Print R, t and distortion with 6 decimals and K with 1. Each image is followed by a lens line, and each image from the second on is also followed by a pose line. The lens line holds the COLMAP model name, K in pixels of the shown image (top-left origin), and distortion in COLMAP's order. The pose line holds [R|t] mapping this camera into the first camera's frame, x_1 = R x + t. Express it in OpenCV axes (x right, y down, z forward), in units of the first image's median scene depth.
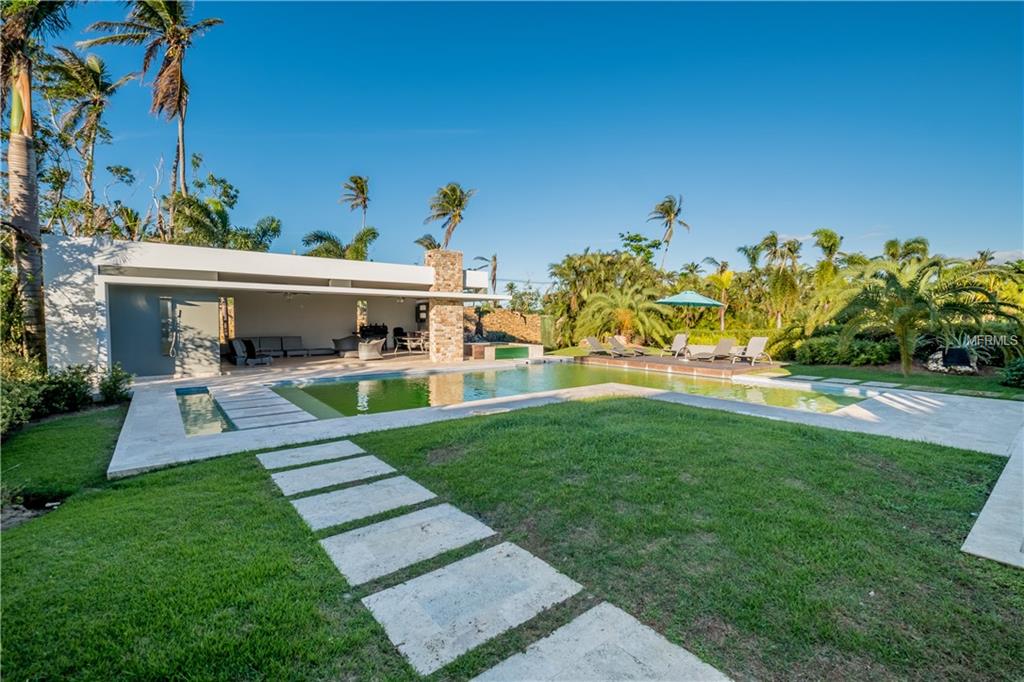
lens RADIAL K [[440.7, 0, 512.0], [0, 440.7, 341.0], [0, 0, 1]] dist [0.001481, -0.000154]
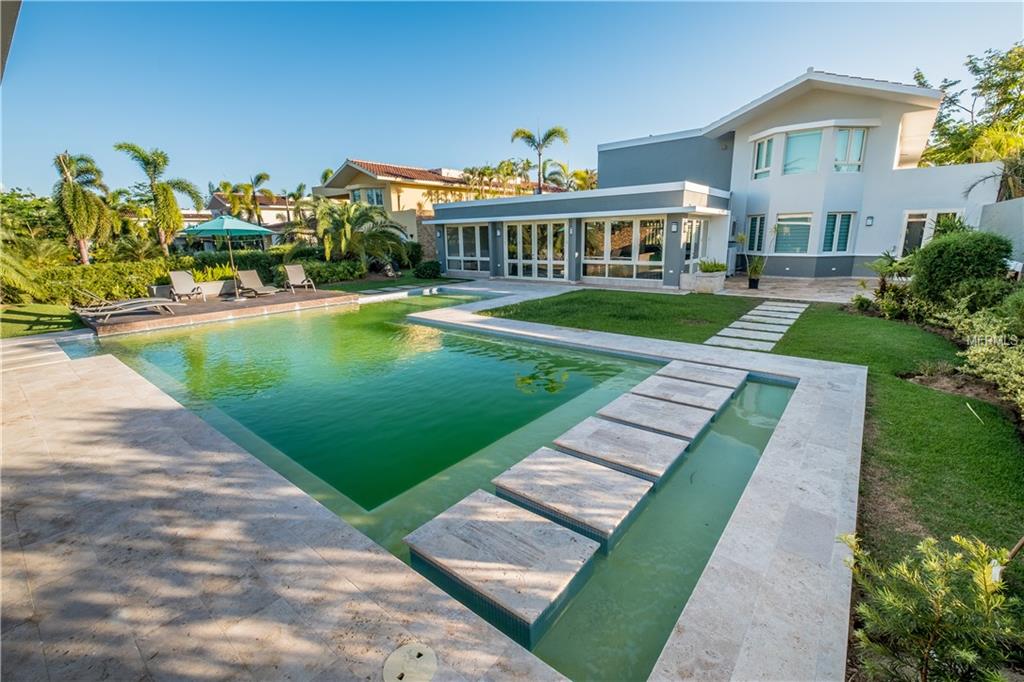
lens RADIAL K [[440.4, 0, 512.0], [0, 440.4, 341.0], [0, 0, 1]] dist [0.013330, 0.000198]
pose [[-0.215230, -0.227964, 0.949583, -0.533444], [0.063347, 0.967065, 0.246519, -0.055660], [-0.974507, 0.113212, -0.193701, 0.633953]]
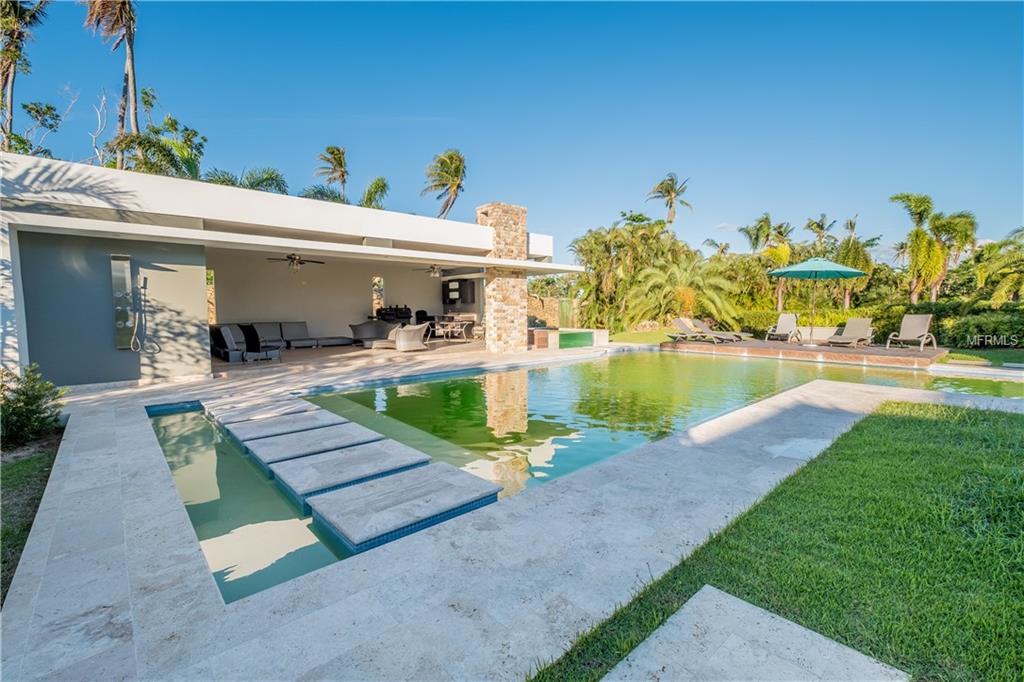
lens RADIAL K [[442.6, 0, 512.0], [0, 442.6, 341.0], [0, 0, 1]] dist [0.001290, 0.000374]
pose [[0.997746, -0.013188, 0.065795, -0.188902], [0.011472, 0.999586, 0.026380, 0.007545], [-0.066116, -0.025565, 0.997484, 0.229886]]
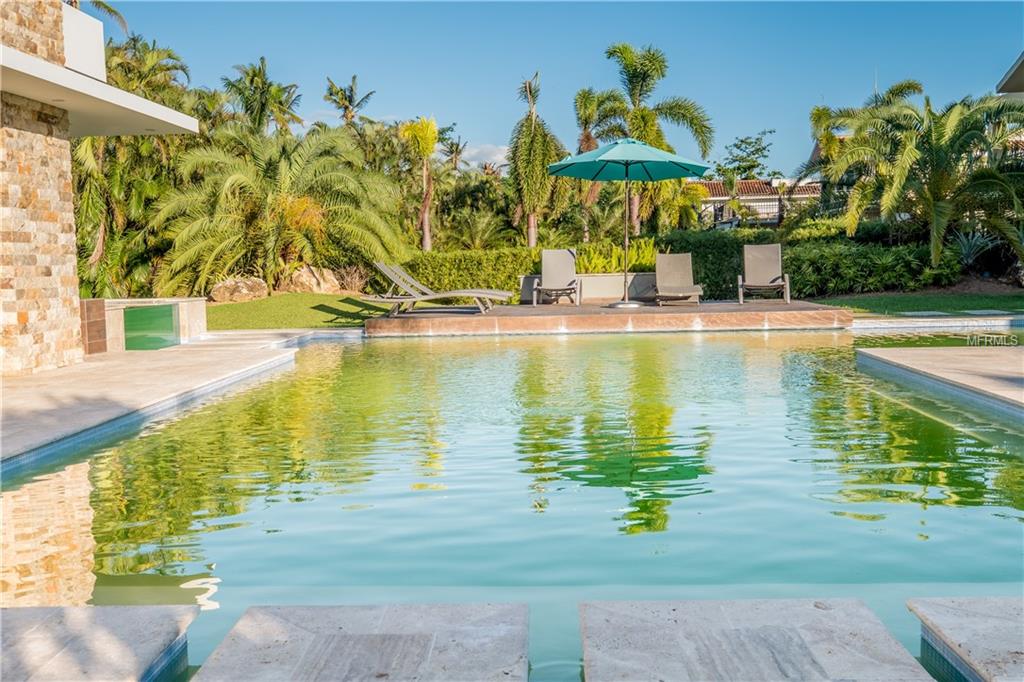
lens RADIAL K [[1043.7, 0, 512.0], [0, 1043.7, 341.0], [0, 0, 1]] dist [-0.001578, -0.004230]
pose [[0.651045, -0.078374, 0.754982, -0.402308], [0.058921, 0.996872, 0.052675, 0.016679], [-0.756749, 0.010191, 0.653626, 0.423888]]
